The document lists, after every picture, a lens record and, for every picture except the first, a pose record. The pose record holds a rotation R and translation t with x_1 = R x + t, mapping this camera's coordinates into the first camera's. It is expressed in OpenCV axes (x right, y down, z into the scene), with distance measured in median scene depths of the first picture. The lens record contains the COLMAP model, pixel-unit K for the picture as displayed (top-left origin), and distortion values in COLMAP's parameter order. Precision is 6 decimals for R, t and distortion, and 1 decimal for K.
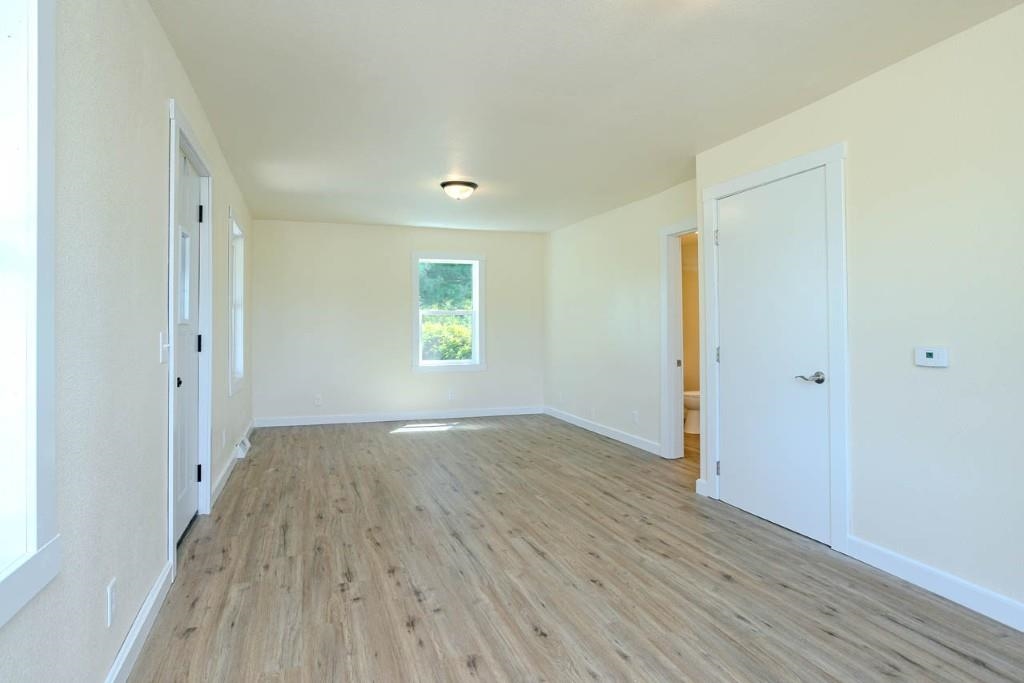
lens RADIAL K [[542.6, 0, 466.1], [0, 542.6, 324.0], [0, 0, 1]] dist [-0.029200, 0.001342]
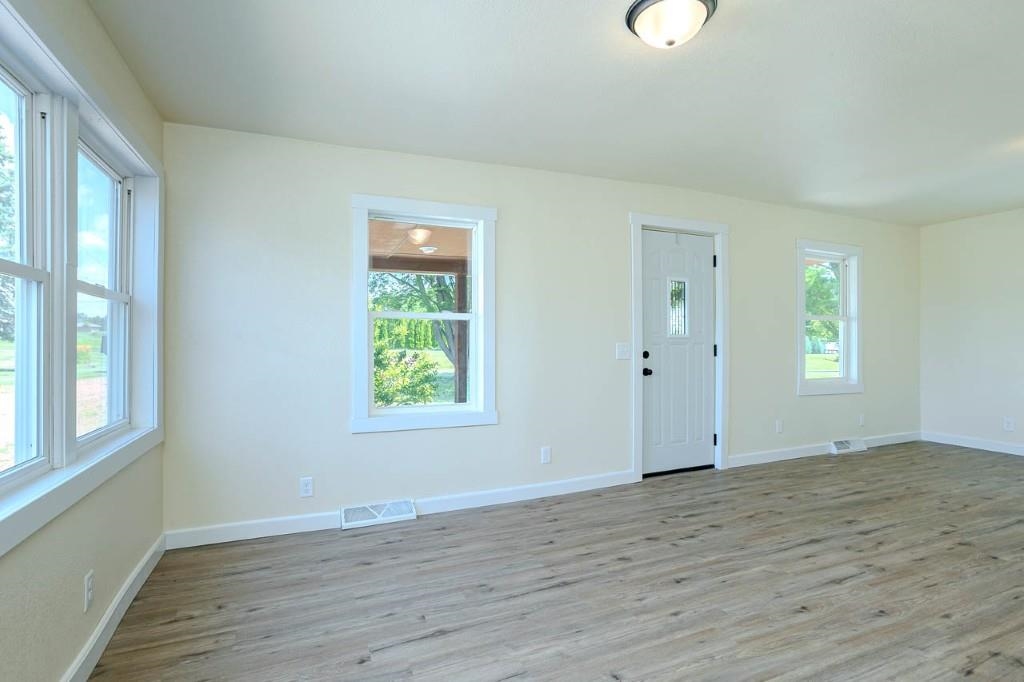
lens RADIAL K [[498.4, 0, 507.7], [0, 498.4, 341.3], [0, 0, 1]] dist [-0.029246, 0.023026]
pose [[0.108278, -0.000660, -0.994120, 0.875458], [0.018404, 0.999830, 0.001341, -0.003790], [0.993950, -0.018441, 0.108272, 0.327925]]
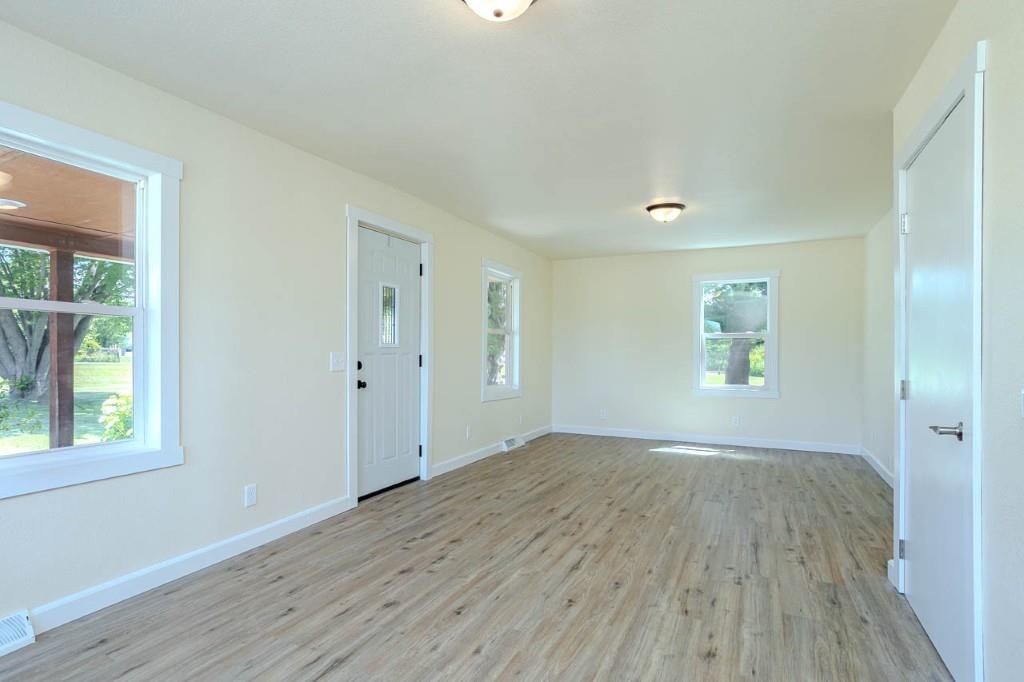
lens RADIAL K [[504.8, 0, 500.3], [0, 504.8, 351.8], [0, 0, 1]] dist [-0.053202, 0.038623]
pose [[0.720734, 0.005233, -0.693192, 0.662580], [0.002805, 0.999941, 0.010466, -0.003616], [0.693206, -0.009488, 0.720677, 0.193063]]
